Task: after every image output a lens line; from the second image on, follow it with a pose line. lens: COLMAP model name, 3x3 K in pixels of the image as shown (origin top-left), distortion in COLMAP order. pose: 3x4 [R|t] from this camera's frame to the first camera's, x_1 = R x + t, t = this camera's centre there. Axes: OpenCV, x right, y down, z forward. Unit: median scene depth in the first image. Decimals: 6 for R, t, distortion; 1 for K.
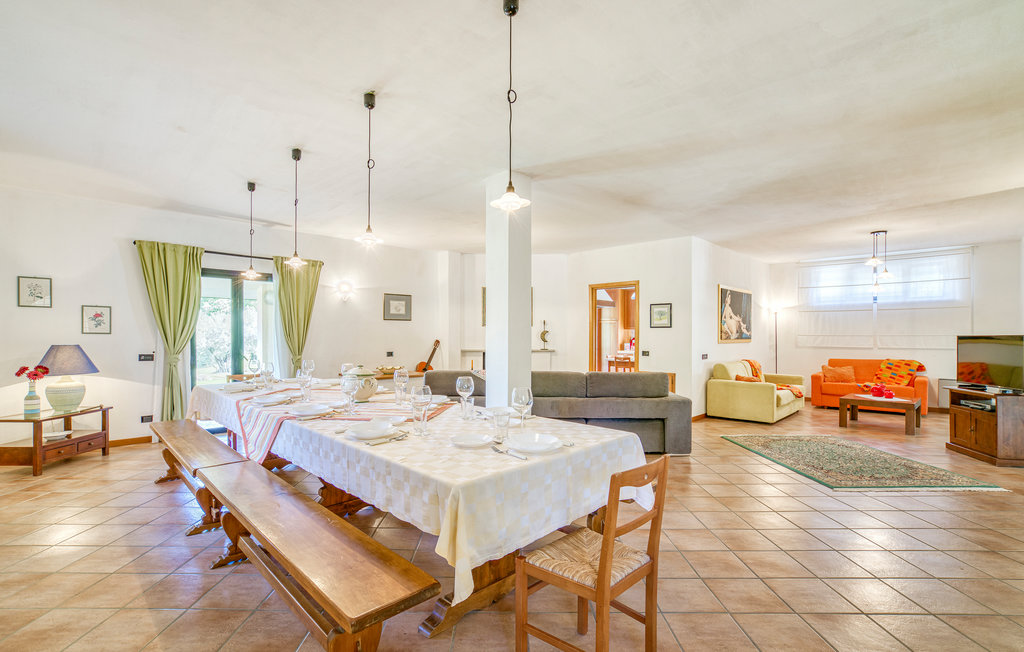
lens RADIAL K [[469.7, 0, 509.1], [0, 469.7, 331.0], [0, 0, 1]] dist [-0.000224, 0.000133]
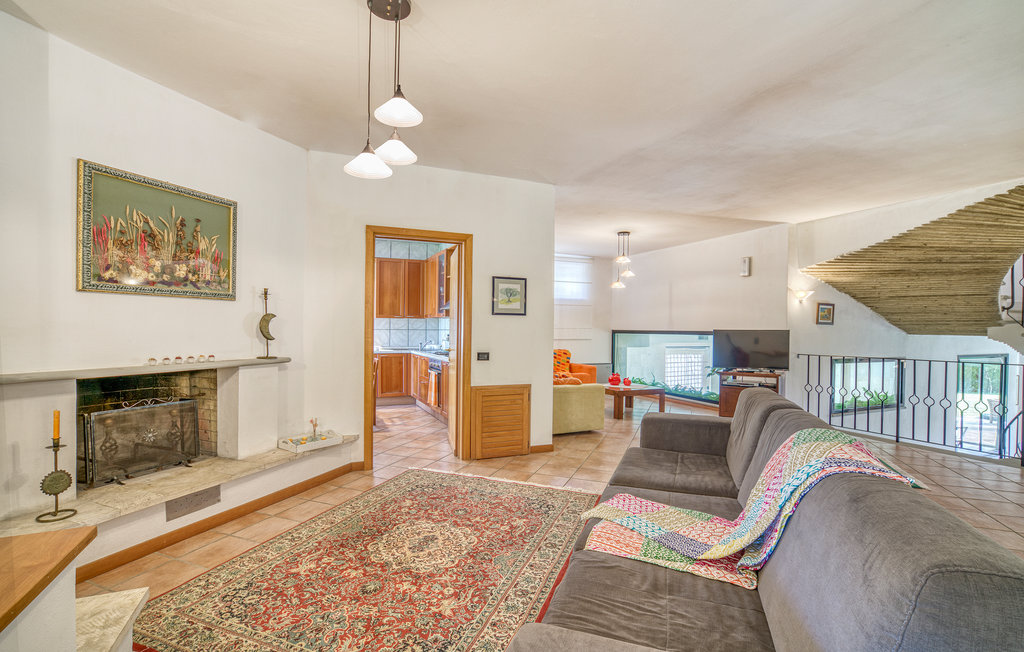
lens RADIAL K [[469.7, 0, 509.7], [0, 469.7, 327.7], [0, 0, 1]] dist [-0.000224, 0.000133]
pose [[0.367919, 0.005060, 0.929844, -0.269339], [-0.015885, 0.999873, 0.000845, 0.009628], [-0.929722, -0.015081, 0.367953, 0.745273]]
